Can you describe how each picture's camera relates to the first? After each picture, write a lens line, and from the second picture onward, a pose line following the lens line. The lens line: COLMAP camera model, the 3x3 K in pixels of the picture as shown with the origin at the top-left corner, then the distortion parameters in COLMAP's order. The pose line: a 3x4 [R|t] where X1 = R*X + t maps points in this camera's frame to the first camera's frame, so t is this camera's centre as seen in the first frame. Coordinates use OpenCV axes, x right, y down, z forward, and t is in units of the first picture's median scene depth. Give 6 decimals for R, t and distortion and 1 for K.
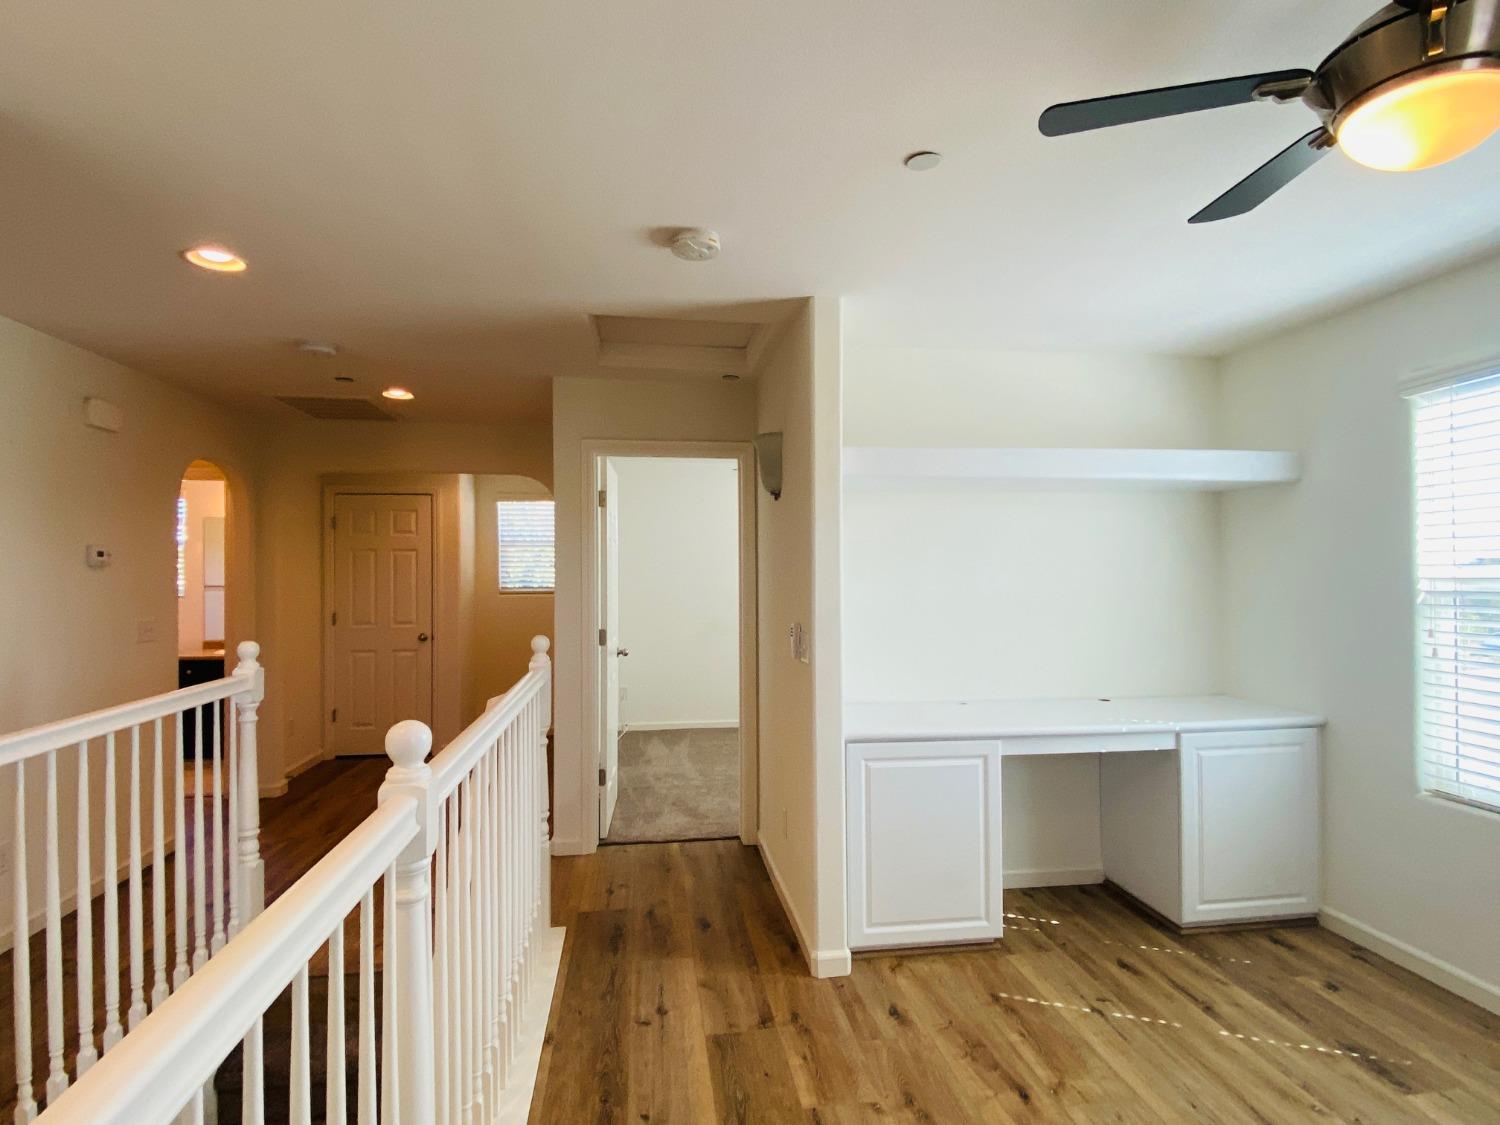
lens RADIAL K [[781.8, 0, 750.0], [0, 781.8, 562.5], [0, 0, 1]] dist [0.037902, -0.000285]
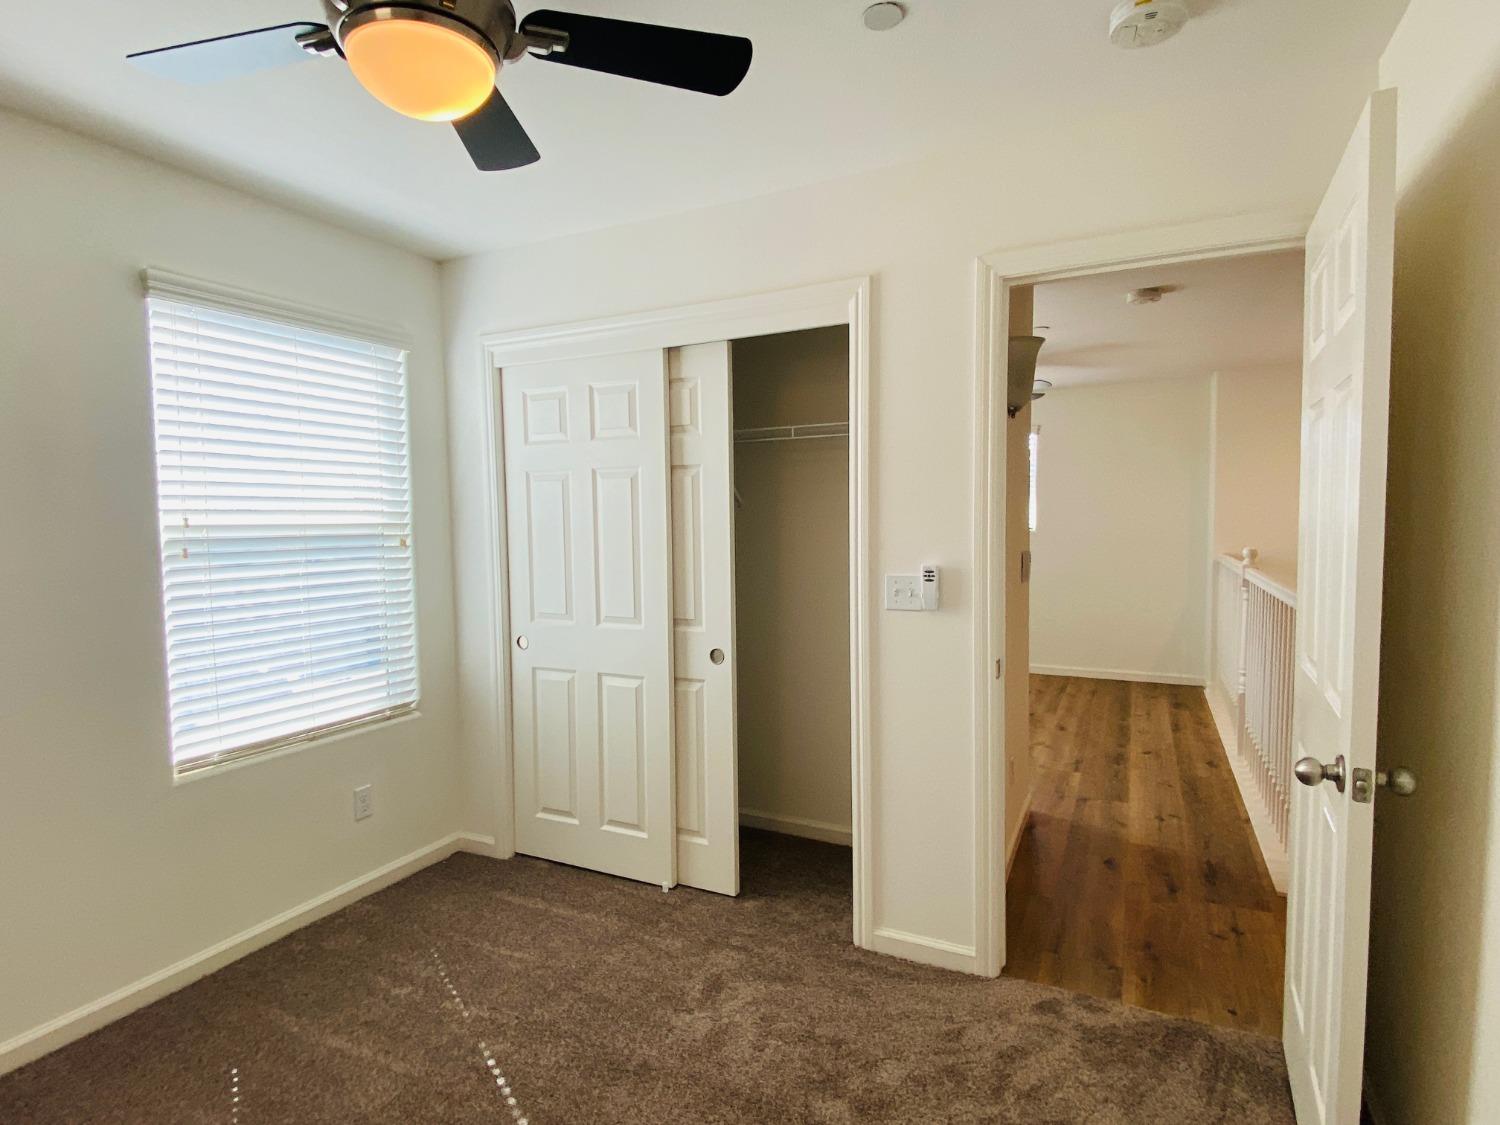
lens RADIAL K [[781.8, 0, 750.0], [0, 781.8, 562.5], [0, 0, 1]] dist [0.037902, -0.000285]
pose [[-0.826147, -0.025032, 0.562899, -0.258462], [0.007333, 0.998450, 0.055164, 0.025884], [-0.563407, 0.049702, -0.824683, 2.261771]]
